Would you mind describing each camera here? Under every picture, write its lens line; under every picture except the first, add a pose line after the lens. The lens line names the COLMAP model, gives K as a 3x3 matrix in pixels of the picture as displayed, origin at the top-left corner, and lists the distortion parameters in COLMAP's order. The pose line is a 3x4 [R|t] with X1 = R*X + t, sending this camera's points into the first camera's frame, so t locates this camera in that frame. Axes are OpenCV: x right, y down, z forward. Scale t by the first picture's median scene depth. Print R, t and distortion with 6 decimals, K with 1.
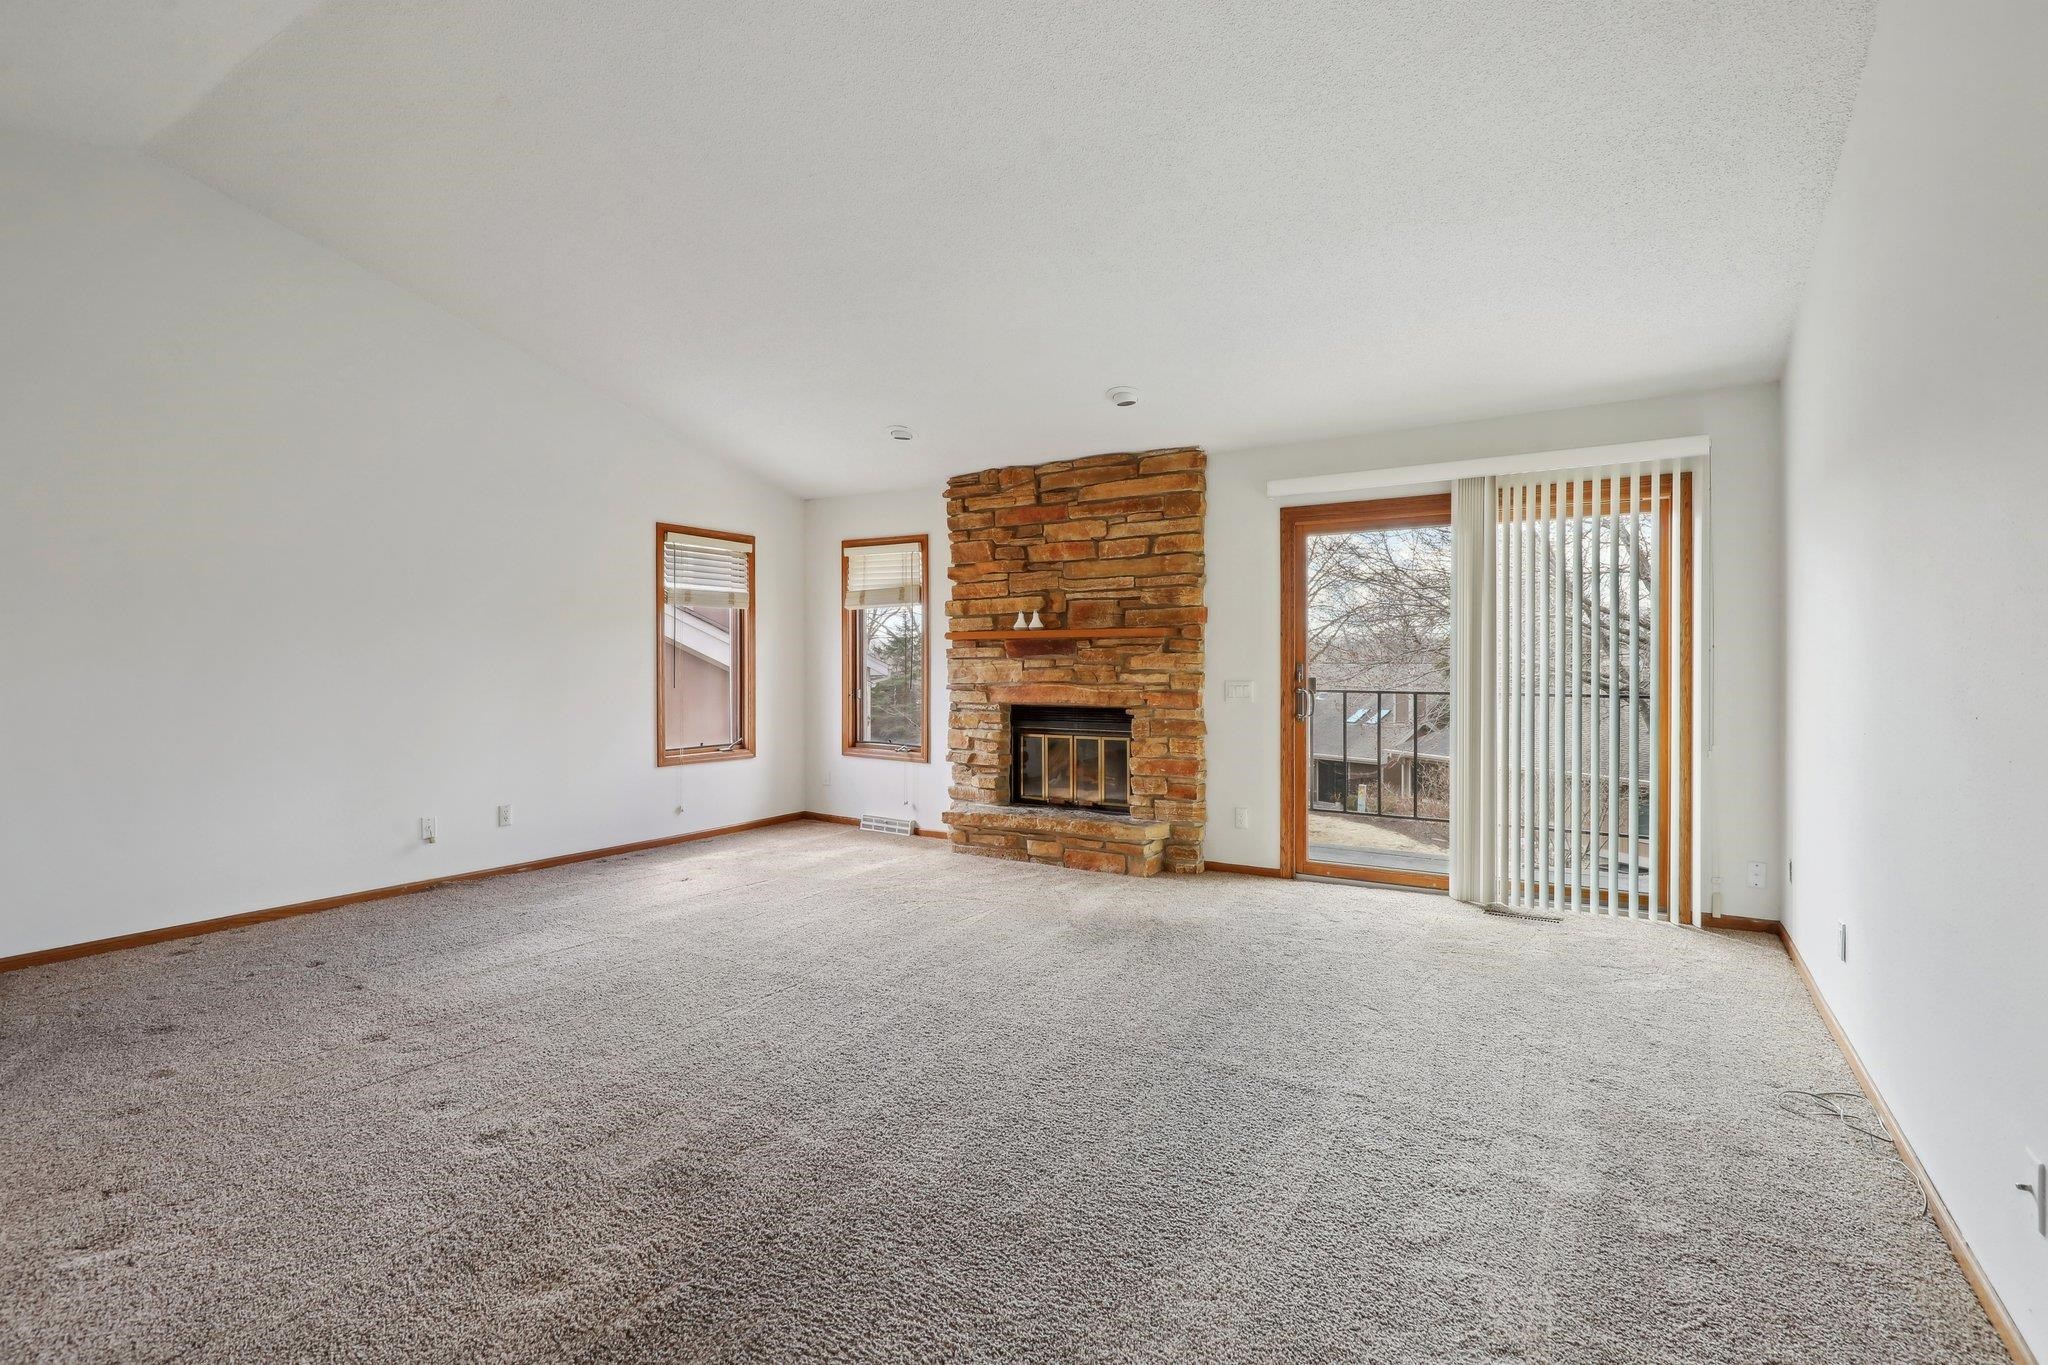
lens RADIAL K [[946.5, 0, 1041.2], [0, 946.5, 663.6], [0, 0, 1]] dist [-0.008549, 0.000900]
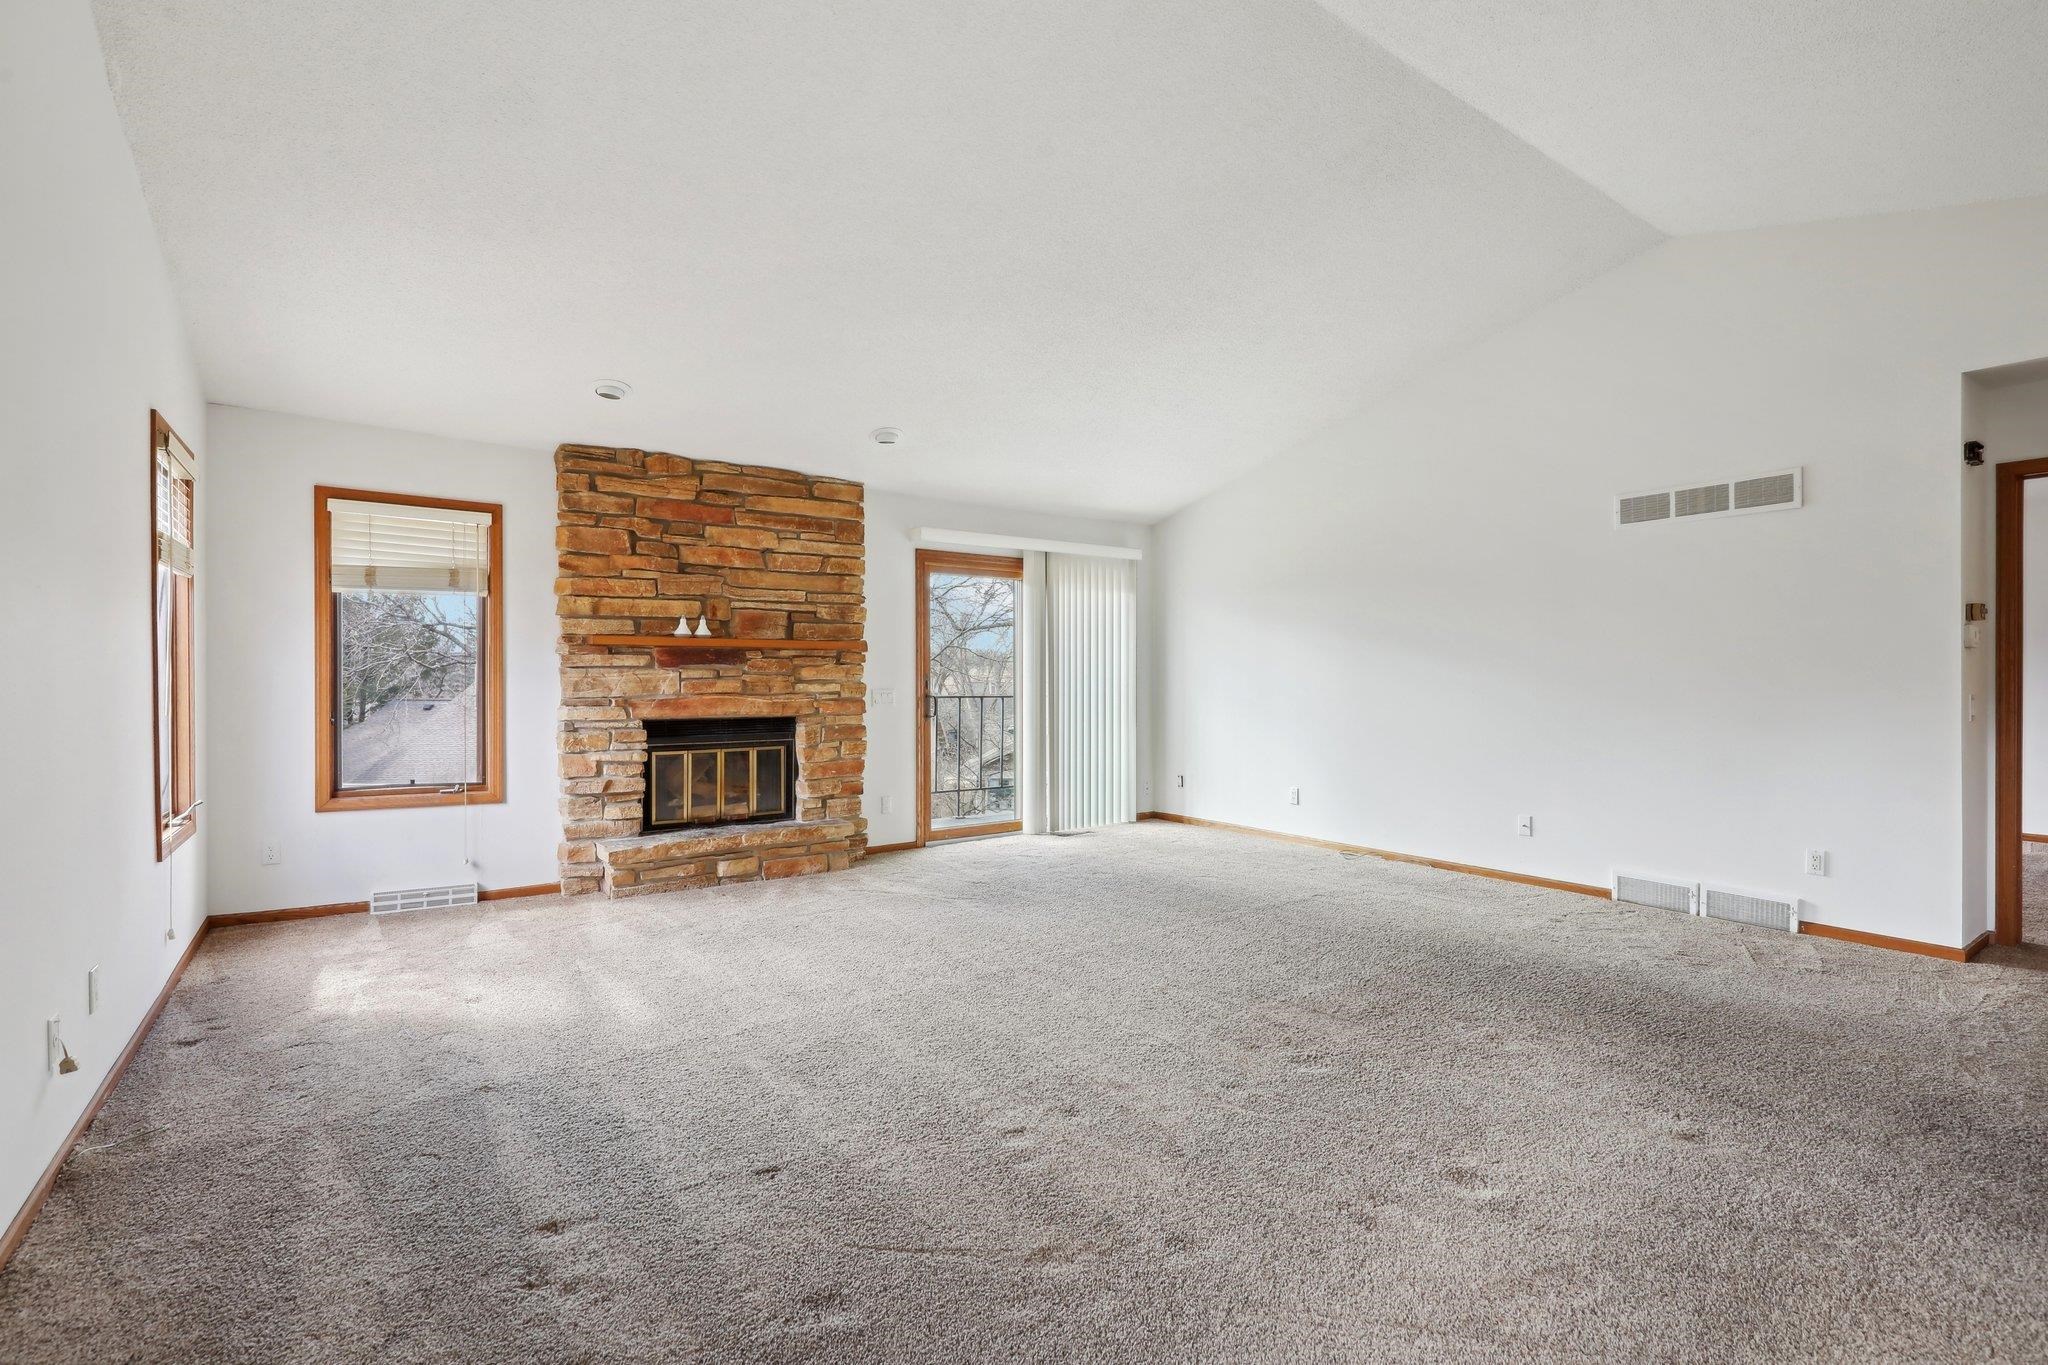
lens RADIAL K [[945.4, 0, 1024.0], [0, 945.4, 682.5], [0, 0, 1]] dist [0.001997, 0.000059]
pose [[0.390362, -0.002507, 0.920658, -0.737065], [0.000605, 0.999997, 0.002466, 0.006395], [-0.920661, -0.000406, 0.390363, 0.346992]]
